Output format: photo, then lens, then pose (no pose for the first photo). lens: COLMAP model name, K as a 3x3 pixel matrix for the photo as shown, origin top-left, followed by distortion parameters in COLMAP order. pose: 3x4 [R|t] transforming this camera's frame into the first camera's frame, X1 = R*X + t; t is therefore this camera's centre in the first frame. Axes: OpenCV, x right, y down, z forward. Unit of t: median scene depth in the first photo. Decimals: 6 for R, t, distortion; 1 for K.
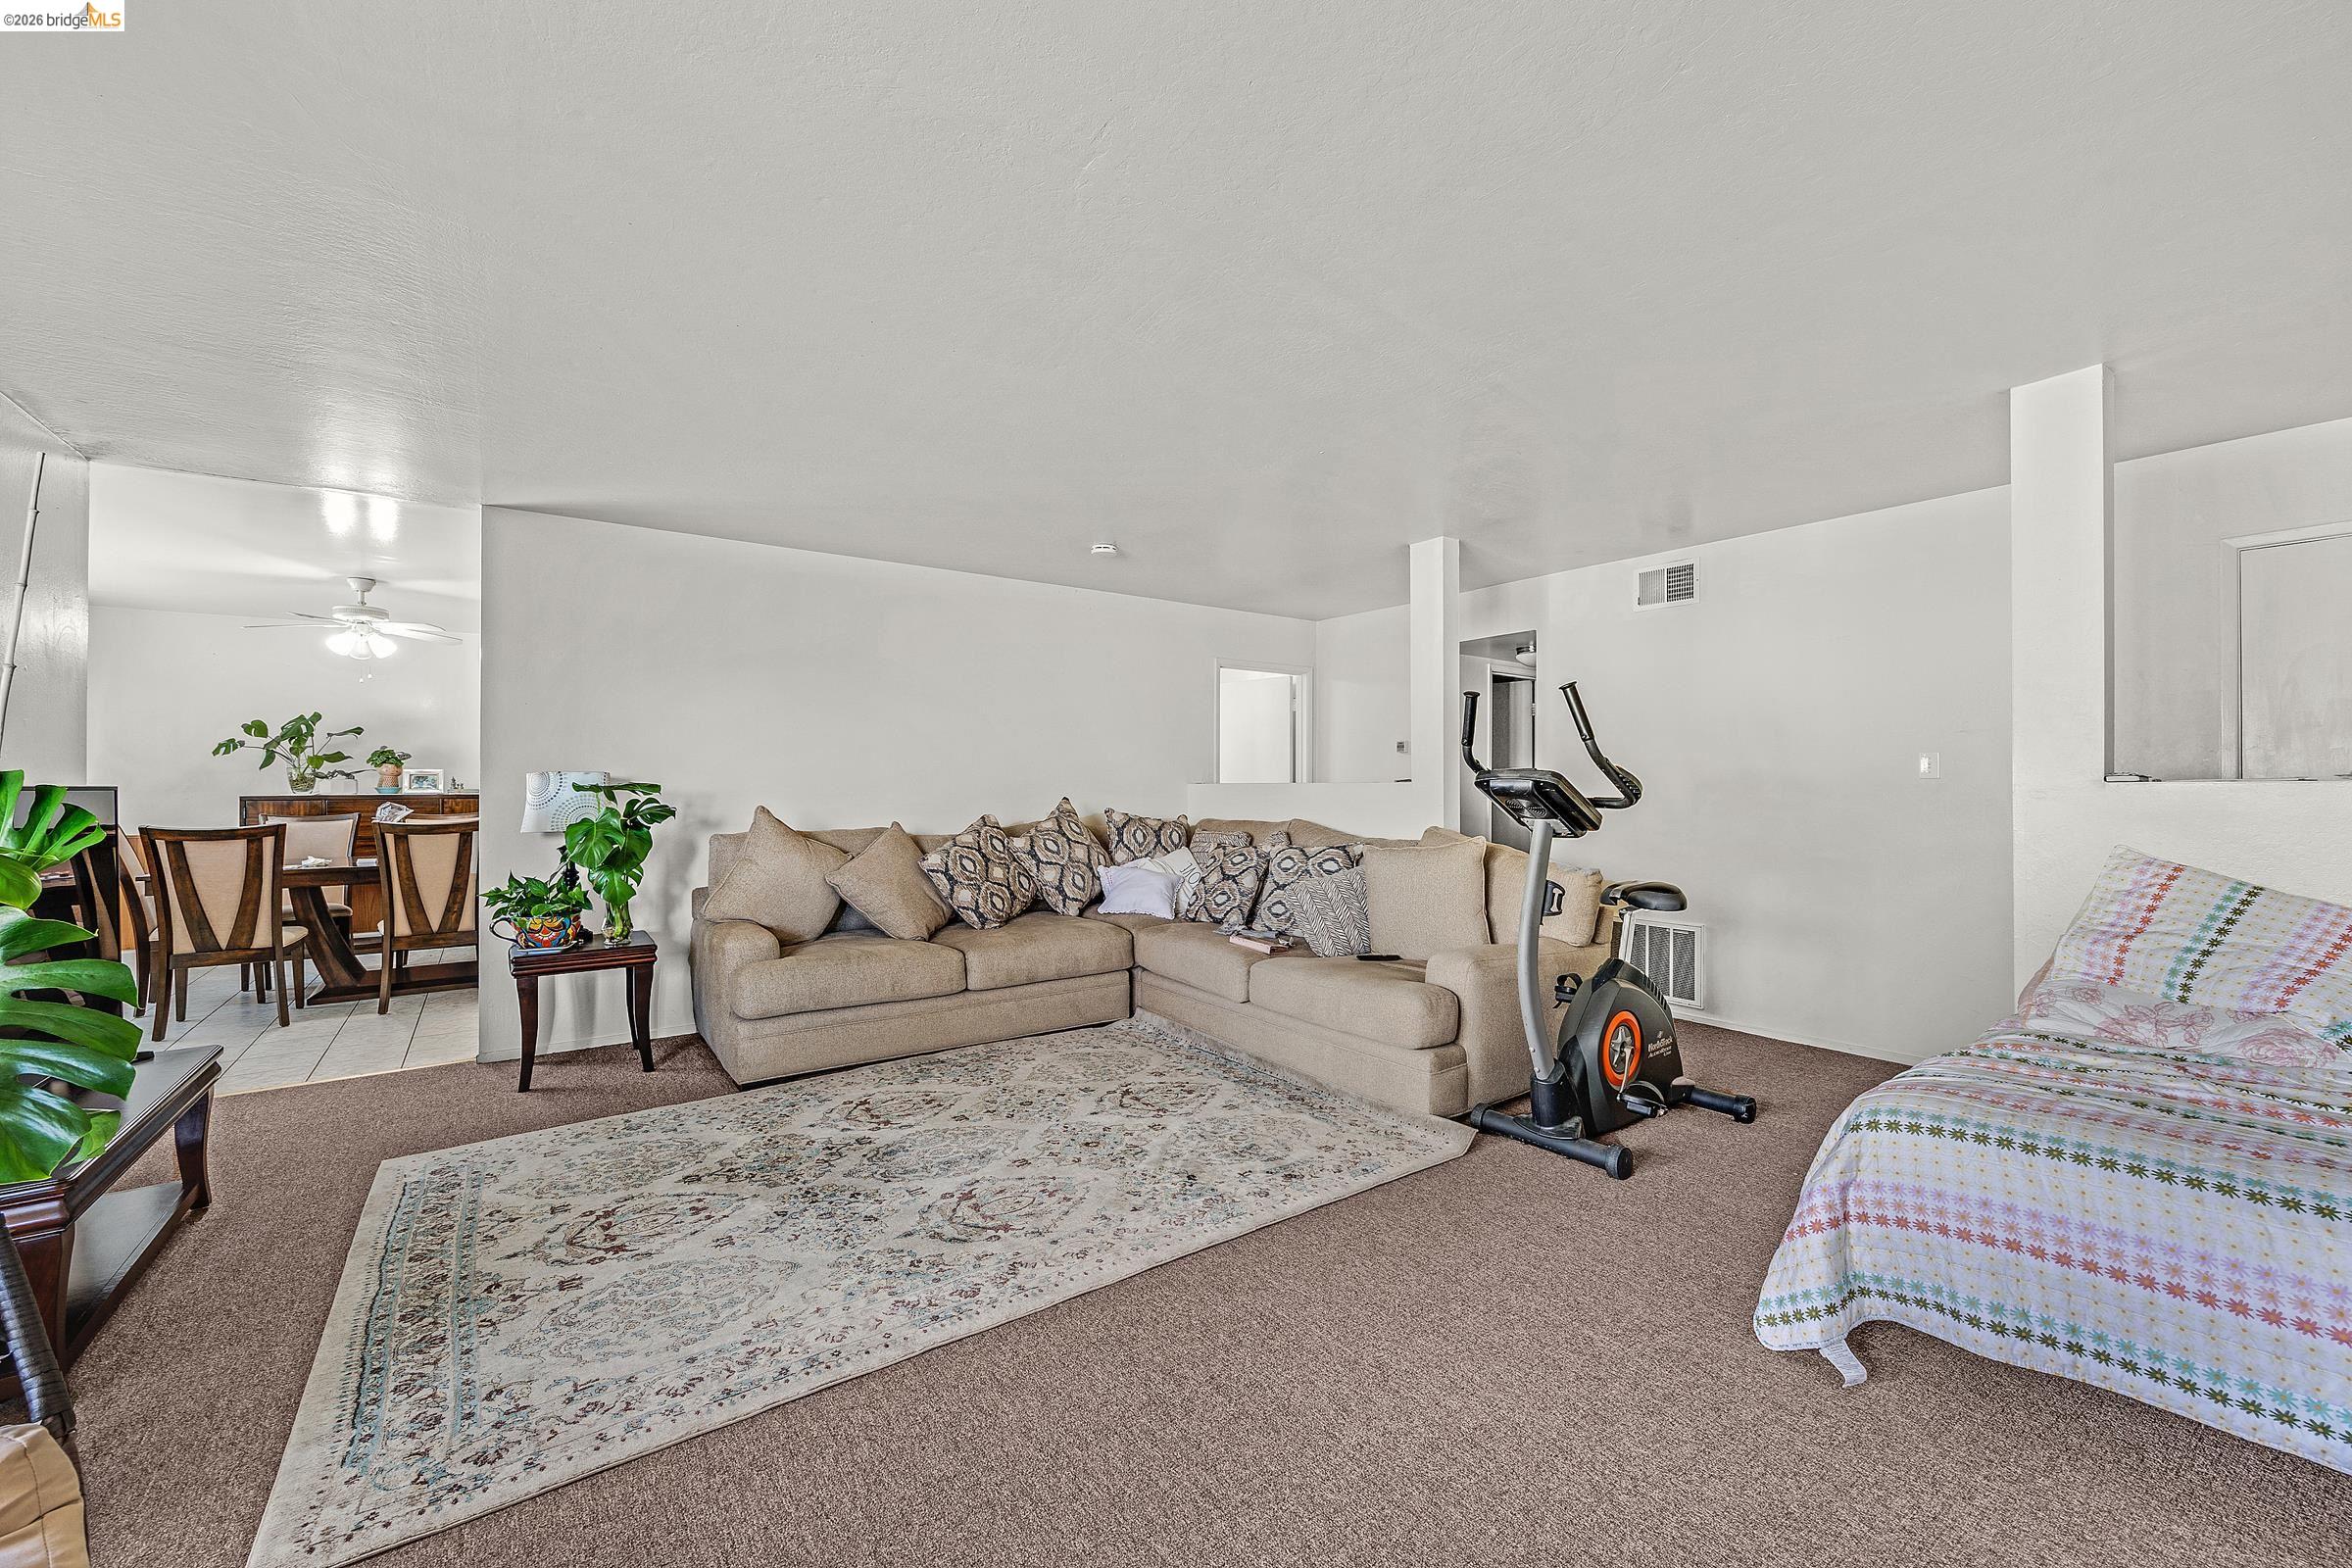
lens RADIAL K [[938.6, 0, 1167.3], [0, 938.6, 778.4], [0, 0, 1]] dist [-0.003541, -0.000425]
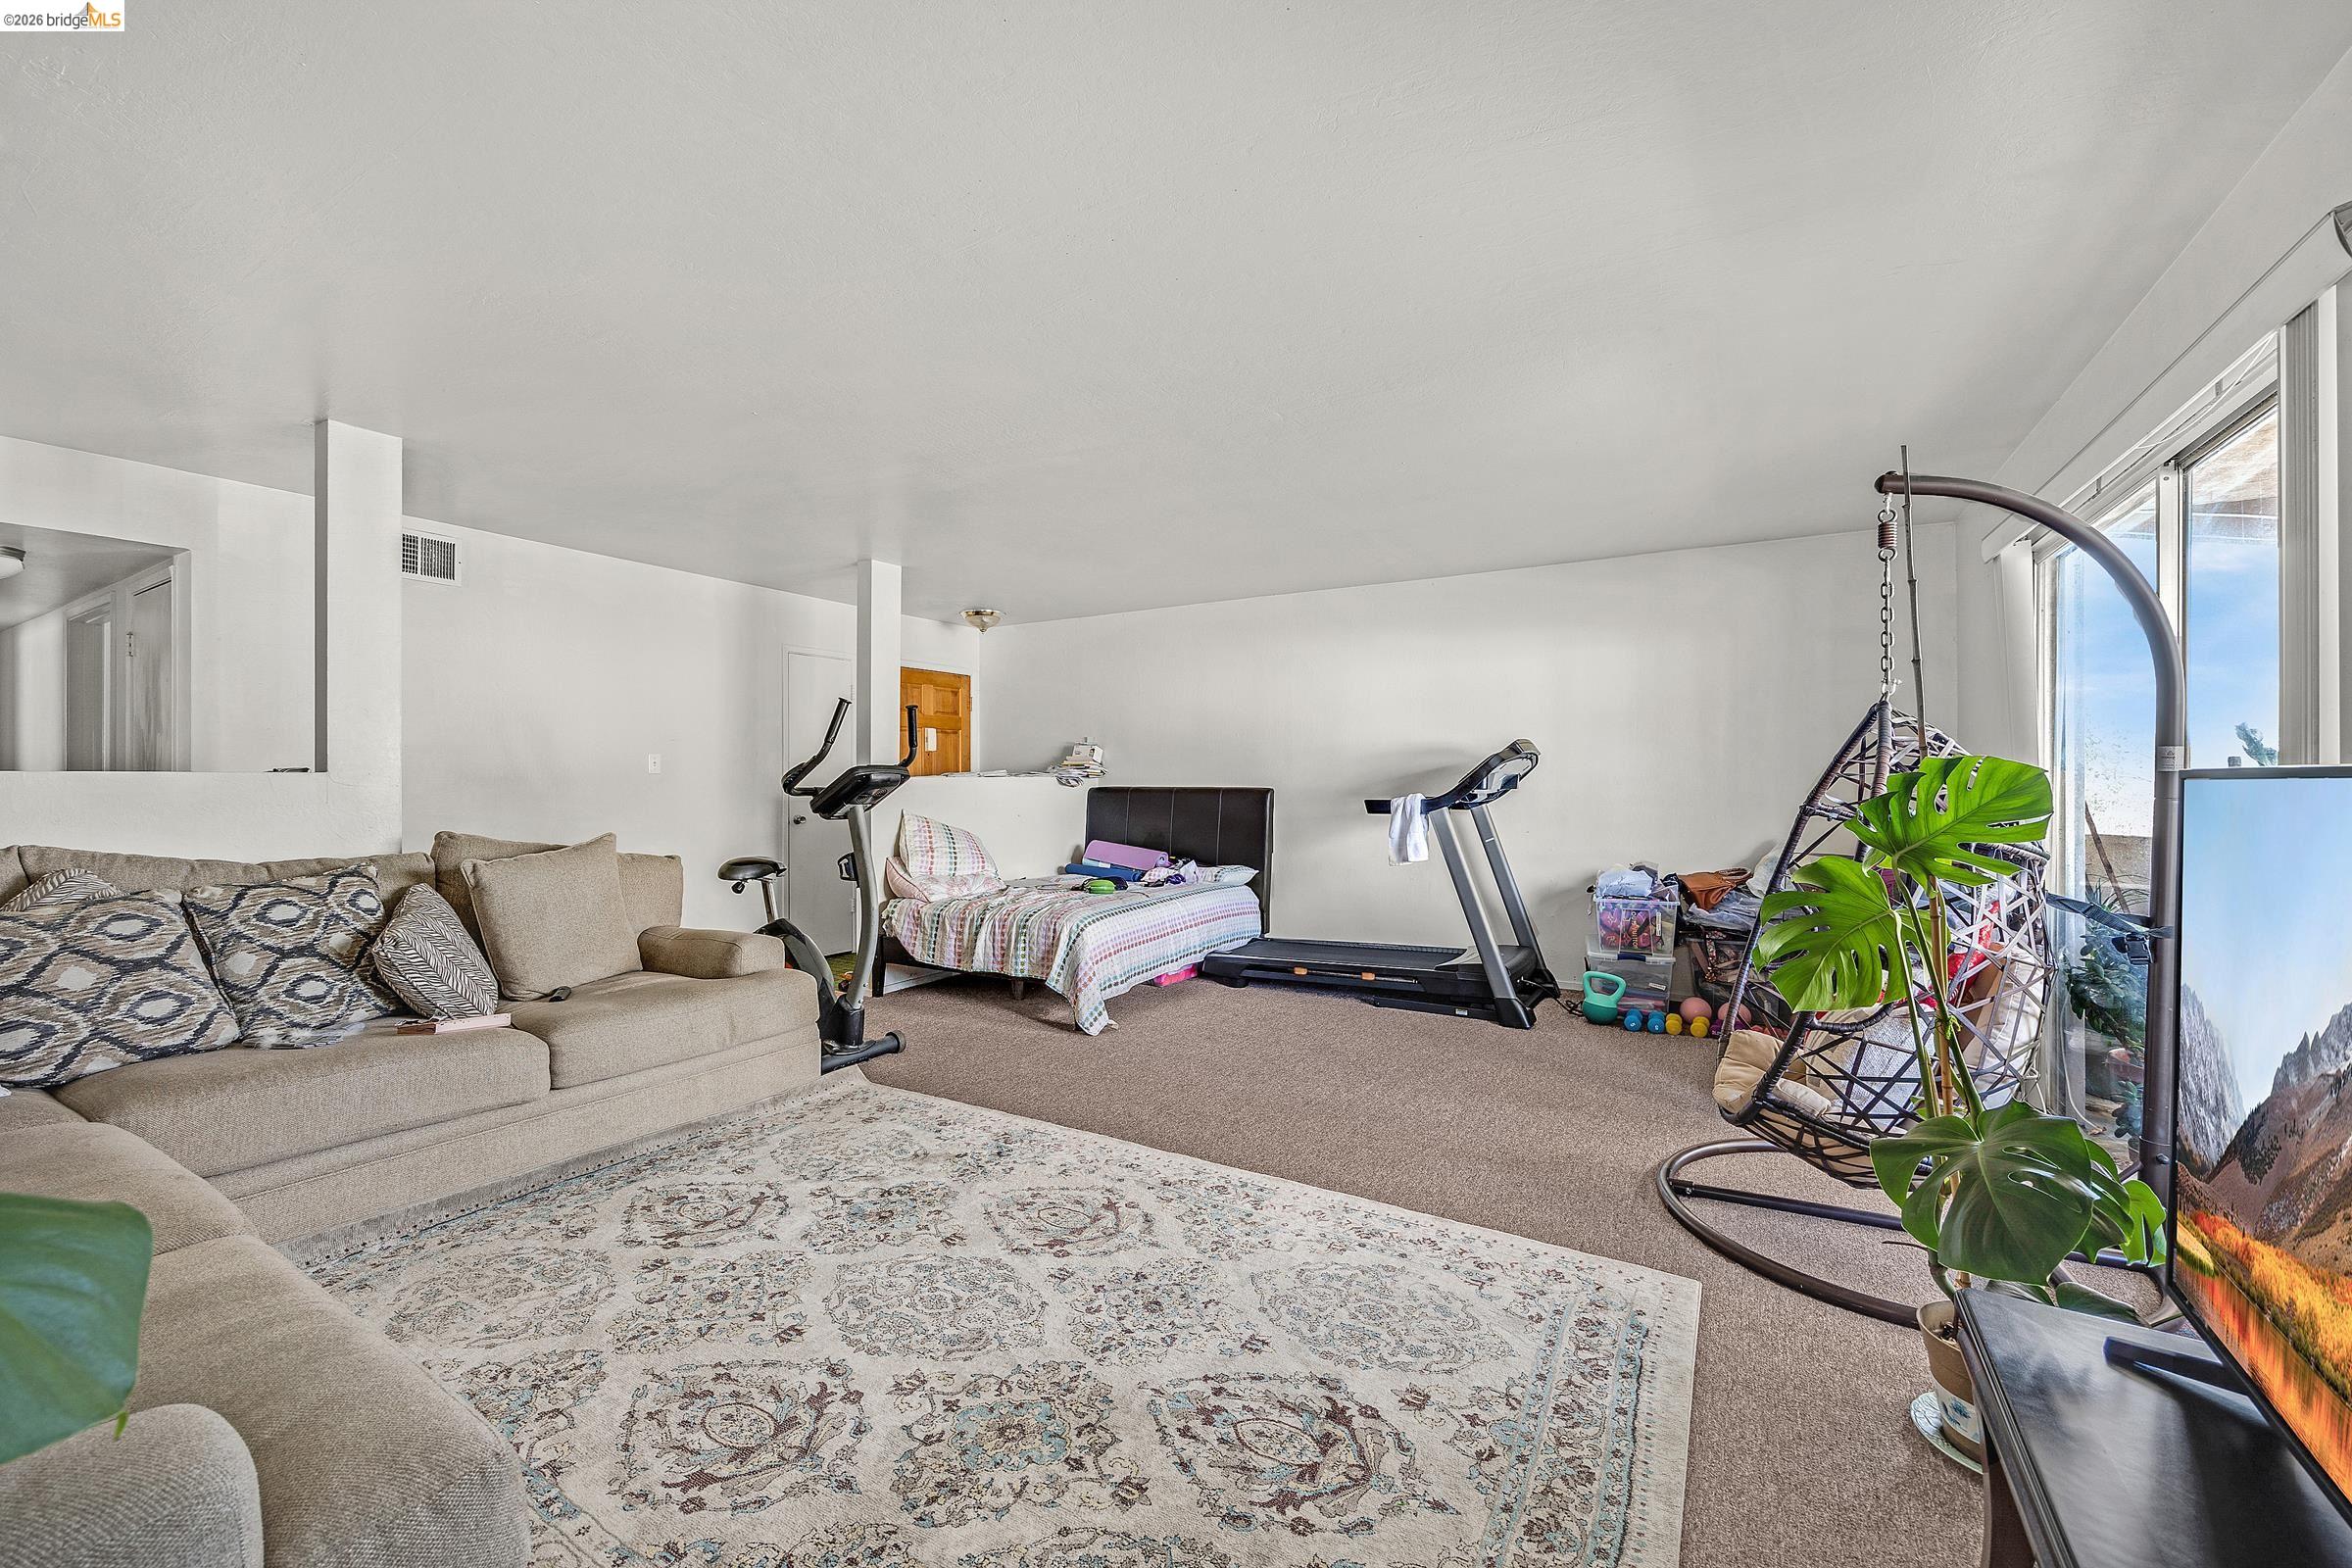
lens RADIAL K [[938.6, 0, 1167.9], [0, 938.6, 786.5], [0, 0, 1]] dist [-0.003541, -0.000425]
pose [[-0.392620, -0.003515, 0.919694, -1.039064], [-0.007881, 0.999969, 0.000458, 0.011453], [-0.919667, -0.007068, -0.392636, 1.217357]]
